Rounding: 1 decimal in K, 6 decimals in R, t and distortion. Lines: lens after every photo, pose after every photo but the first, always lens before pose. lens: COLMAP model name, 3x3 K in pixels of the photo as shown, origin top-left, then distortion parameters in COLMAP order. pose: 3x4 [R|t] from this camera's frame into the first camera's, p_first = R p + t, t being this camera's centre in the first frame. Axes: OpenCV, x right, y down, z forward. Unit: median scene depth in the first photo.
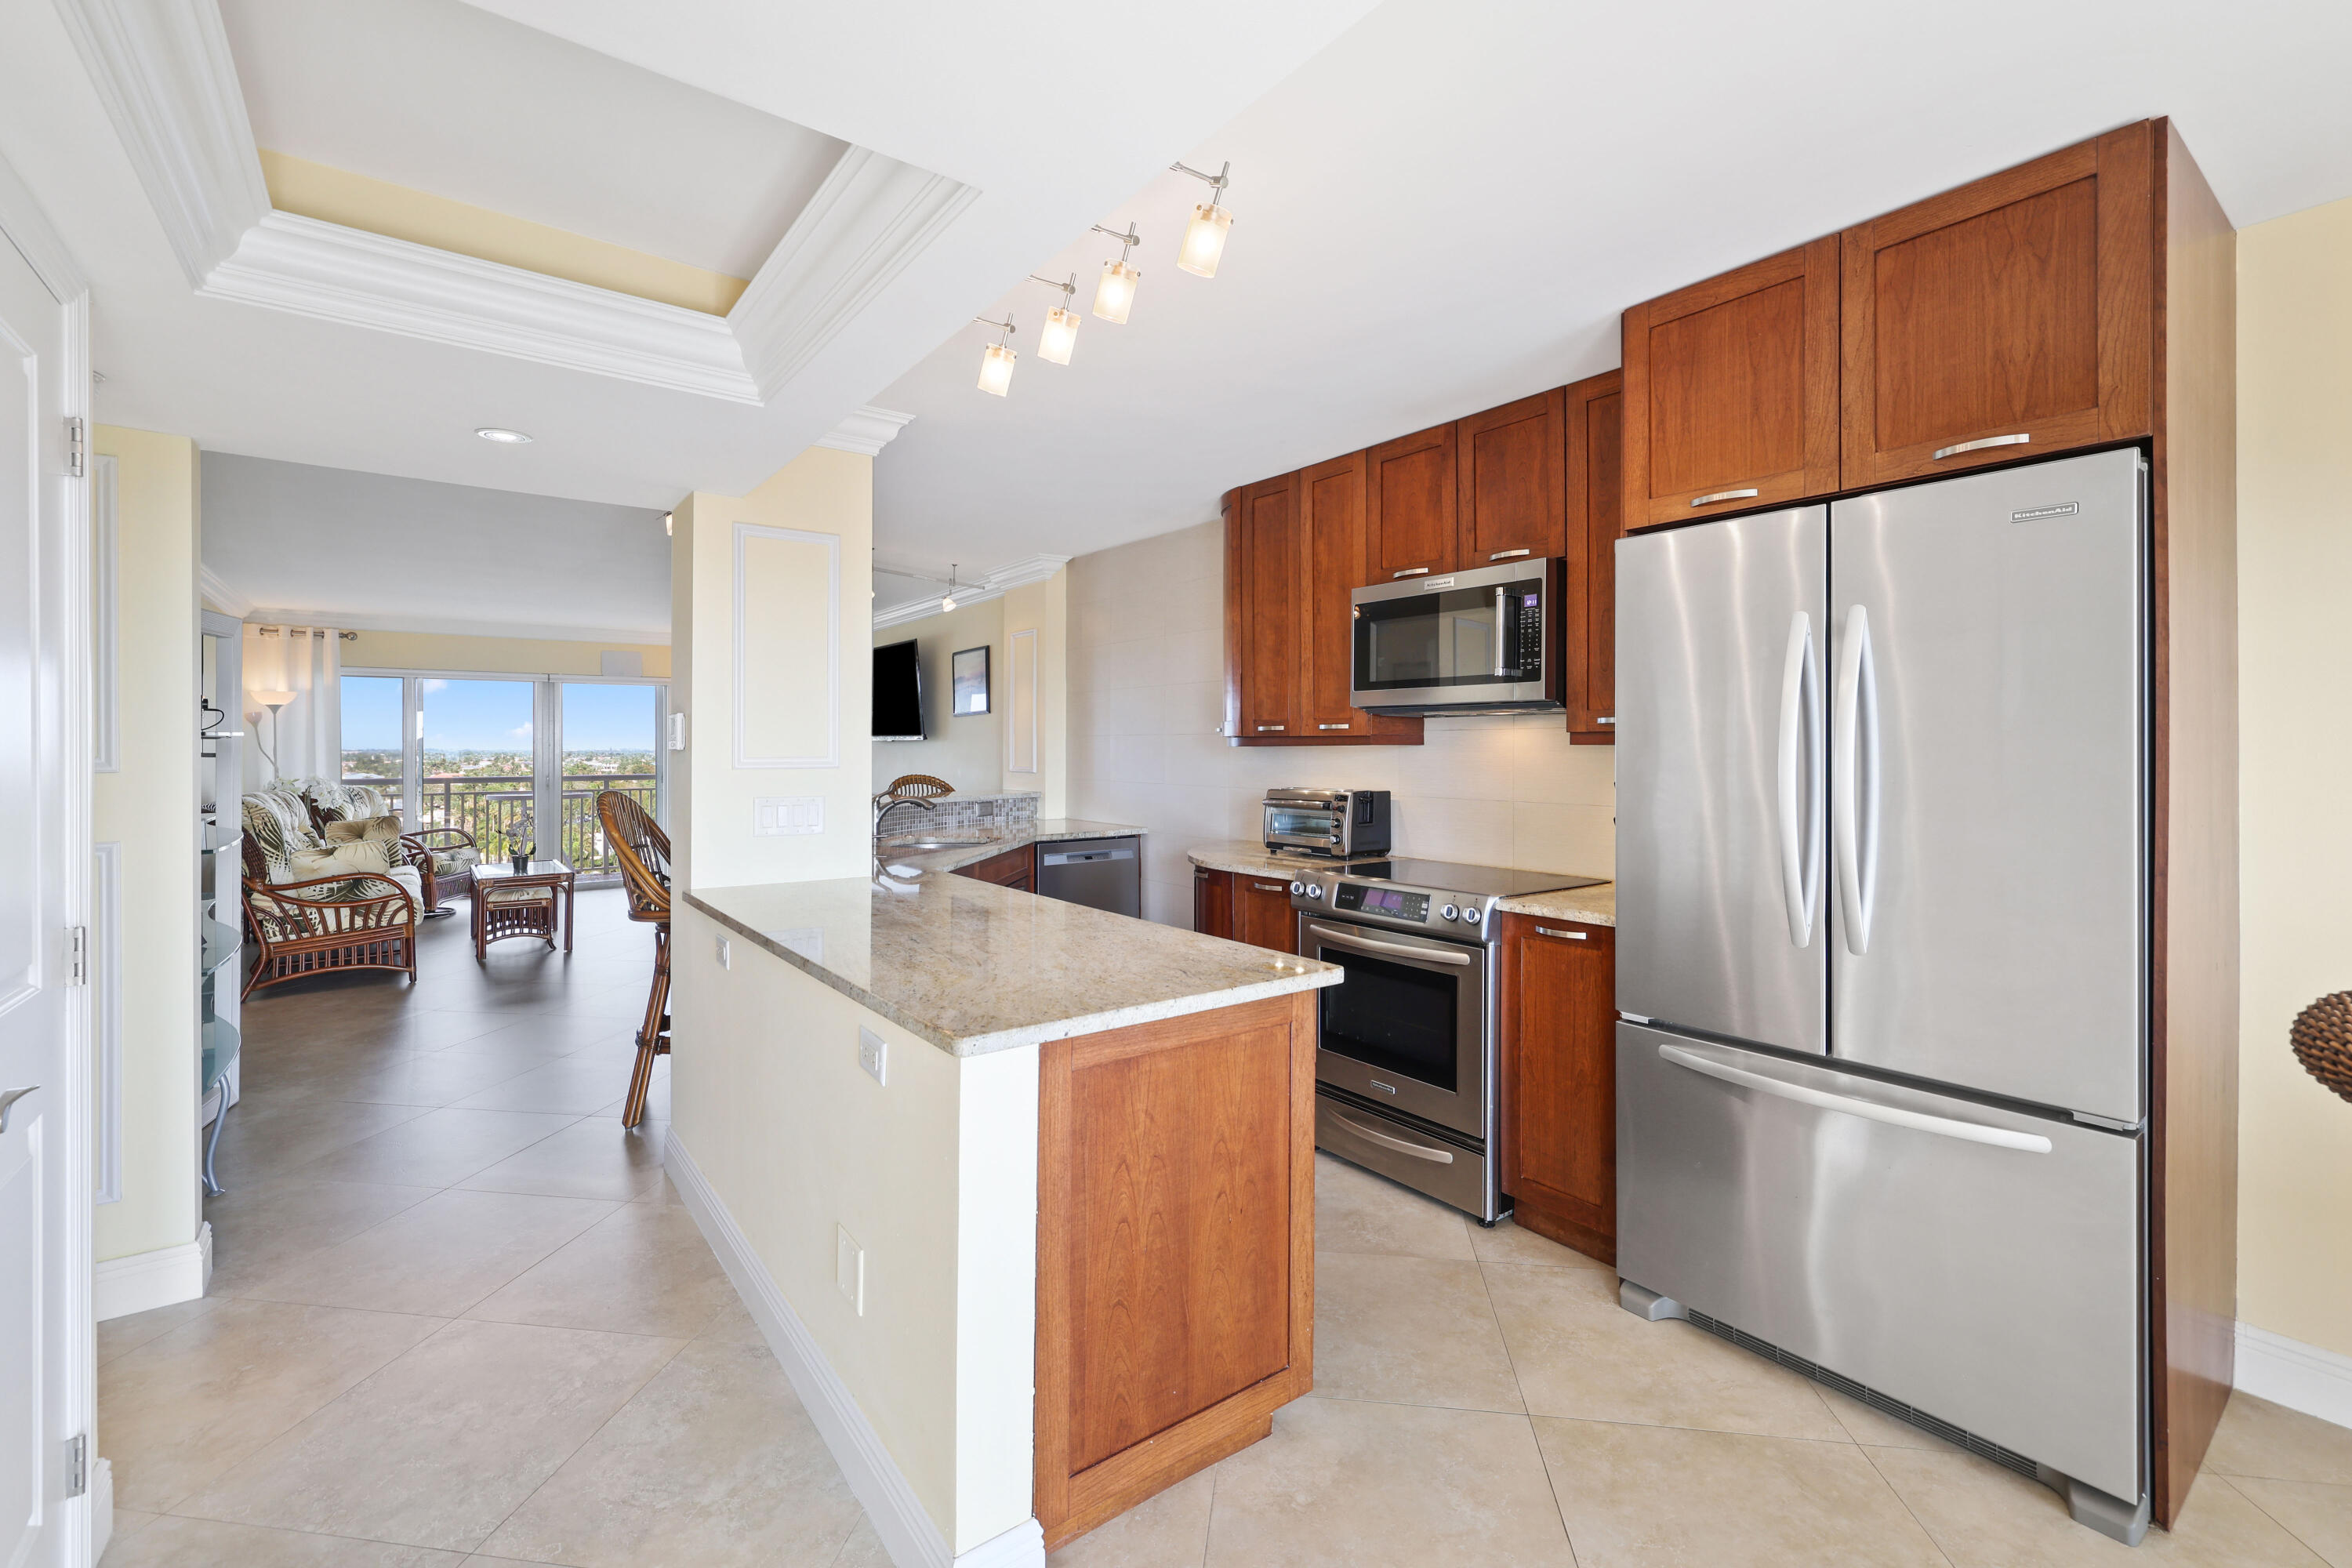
lens RADIAL K [[1026.2, 0, 1175.4], [0, 1026.2, 767.5], [0, 0, 1]] dist [0.002706, -0.000908]
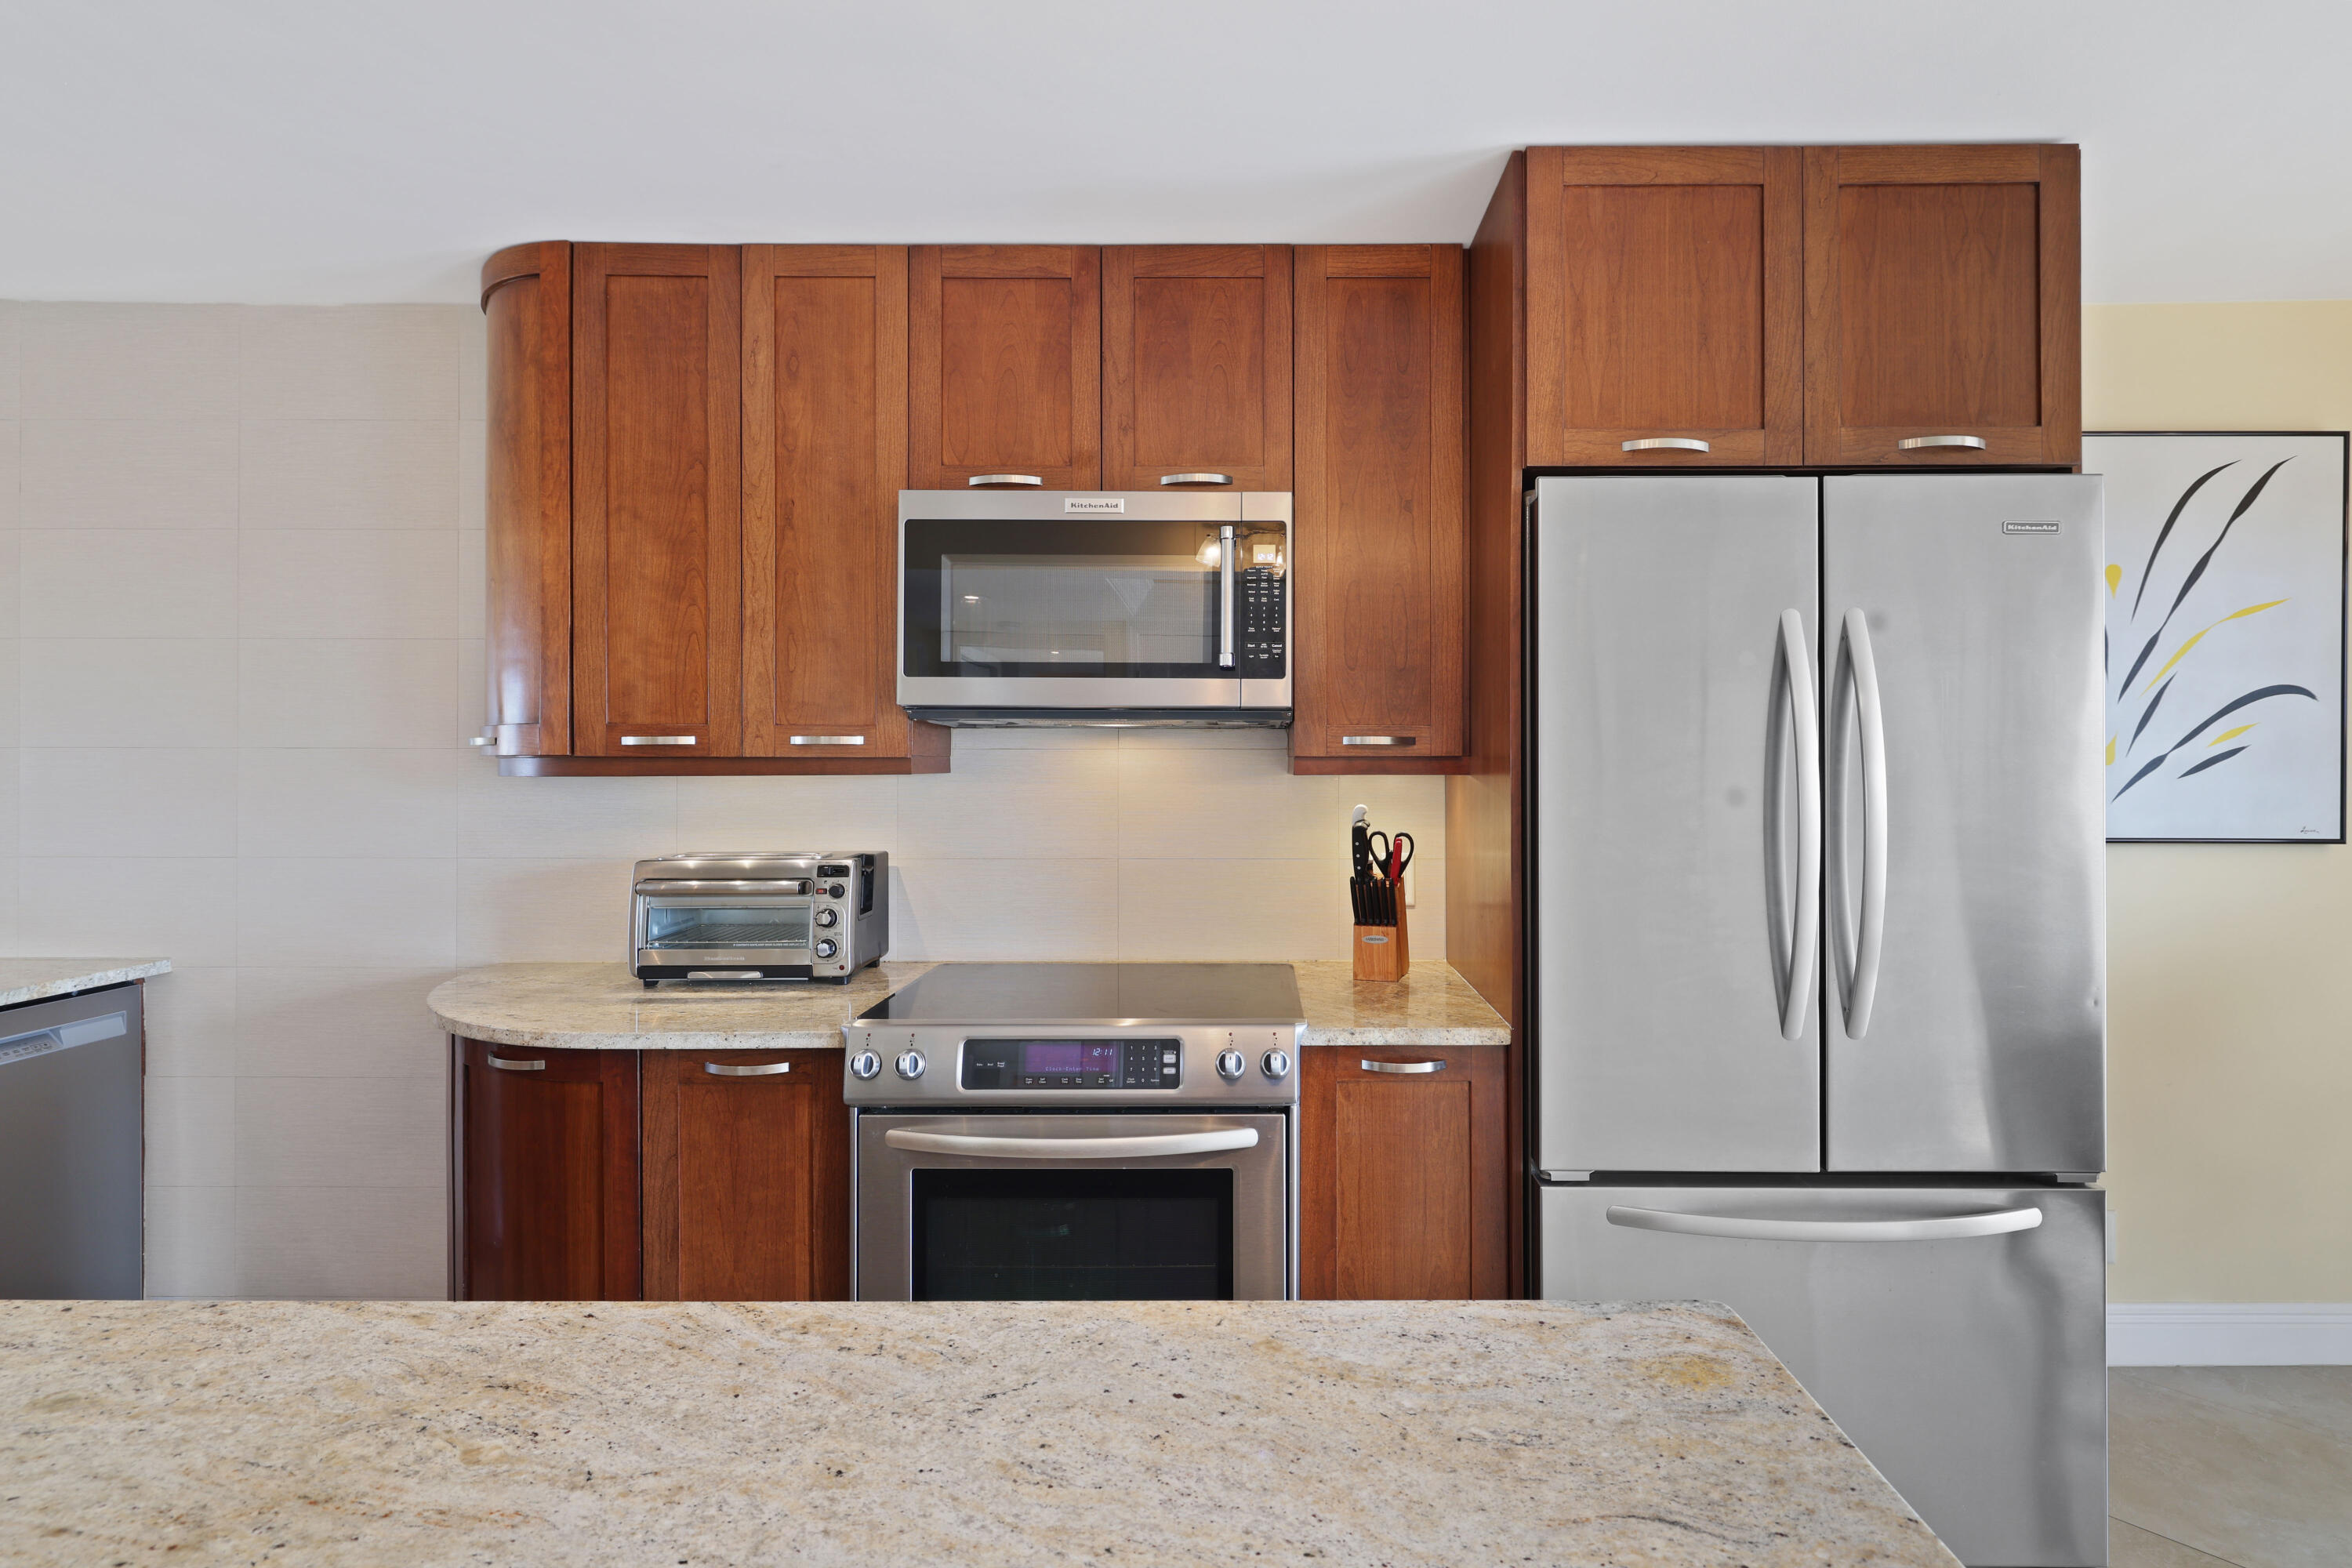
lens RADIAL K [[1107.6, 0, 1178.1], [0, 1107.6, 765.1], [0, 0, 1]] dist [-0.000930, 0.000241]
pose [[0.602005, -0.000155, 0.798492, -0.224508], [0.014750, 0.999832, -0.010926, -0.019823], [-0.798356, 0.018355, 0.601906, 0.565133]]
